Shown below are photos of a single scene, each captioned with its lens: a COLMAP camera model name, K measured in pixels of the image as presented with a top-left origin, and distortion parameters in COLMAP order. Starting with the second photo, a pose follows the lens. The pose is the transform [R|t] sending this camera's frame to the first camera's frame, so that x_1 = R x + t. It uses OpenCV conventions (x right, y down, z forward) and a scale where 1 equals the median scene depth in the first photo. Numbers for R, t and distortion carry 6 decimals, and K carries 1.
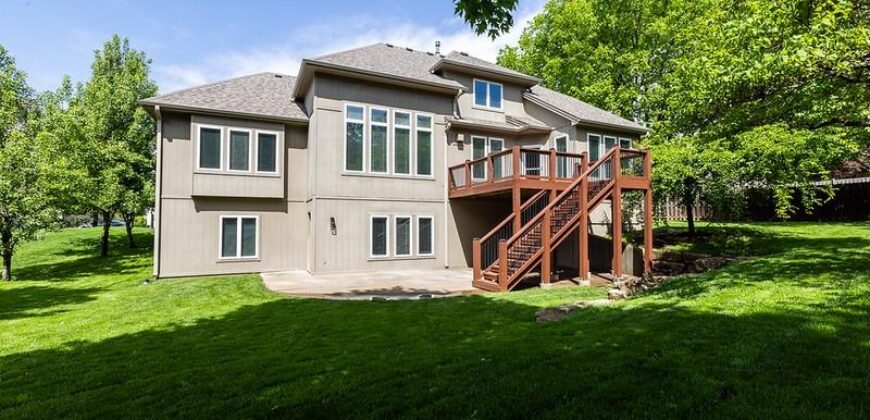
lens RADIAL K [[388.6, 0, 434.2], [0, 388.6, 208.8], [0, 0, 1]] dist [0.007820, 0.000817]
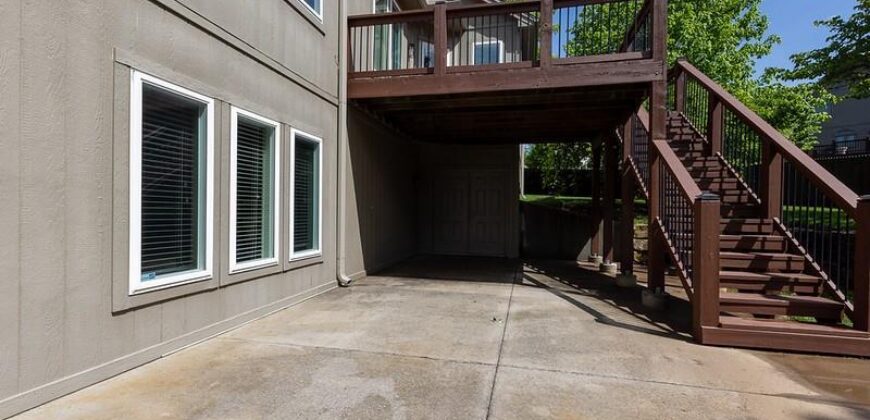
lens RADIAL K [[388.6, 0, 437.4], [0, 388.6, 208.9], [0, 0, 1]] dist [0.007820, 0.000817]
pose [[0.613591, 0.019040, 0.789394, -0.234088], [-0.062097, 0.997777, 0.024201, 0.074808], [-0.787179, -0.063869, 0.613409, 0.807107]]
